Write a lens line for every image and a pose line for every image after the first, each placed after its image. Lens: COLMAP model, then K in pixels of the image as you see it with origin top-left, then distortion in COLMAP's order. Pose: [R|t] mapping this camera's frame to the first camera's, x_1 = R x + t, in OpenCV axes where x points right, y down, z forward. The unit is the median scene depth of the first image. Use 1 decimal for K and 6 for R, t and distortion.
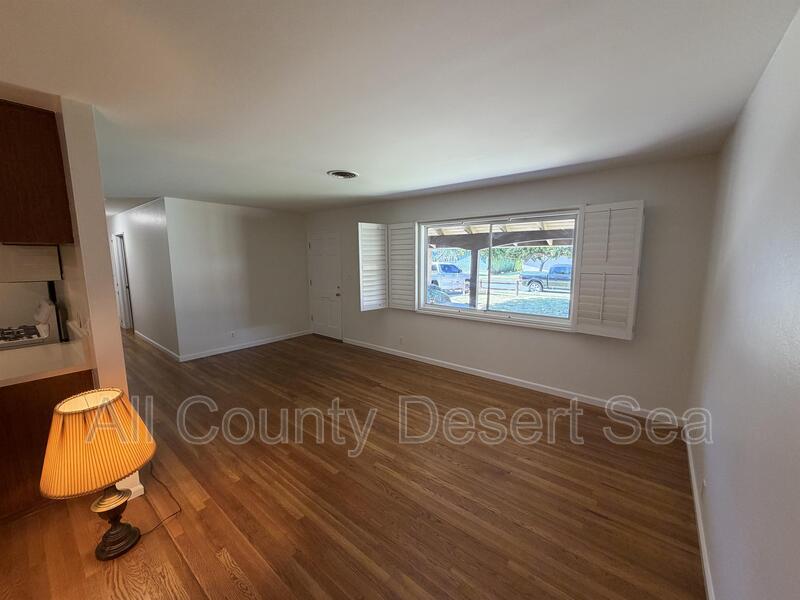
lens RADIAL K [[319.0, 0, 393.1], [0, 319.0, 298.7], [0, 0, 1]] dist [-0.002590, 0.000466]
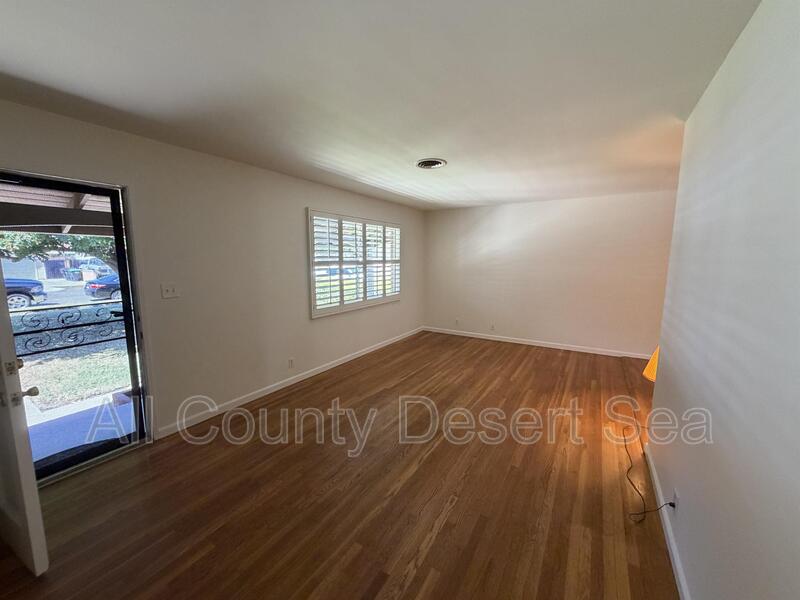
lens RADIAL K [[319.0, 0, 403.8], [0, 319.0, 302.3], [0, 0, 1]] dist [-0.002590, 0.000466]
pose [[-0.151695, -0.135627, 0.979078, -0.894916], [0.109019, 0.982202, 0.152951, -0.114977], [-0.982397, 0.129940, -0.134209, 1.003424]]
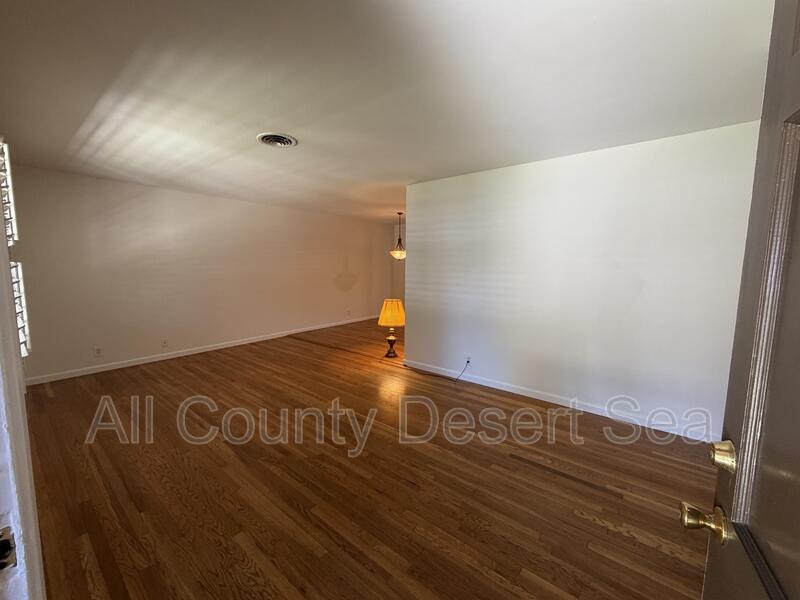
lens RADIAL K [[319.0, 0, 397.0], [0, 319.0, 299.6], [0, 0, 1]] dist [-0.002590, 0.000466]
pose [[-0.999722, -0.001419, -0.023554, -0.349028], [-0.006689, 0.974284, 0.225223, -0.146238], [0.022629, 0.225318, -0.974023, 1.507320]]
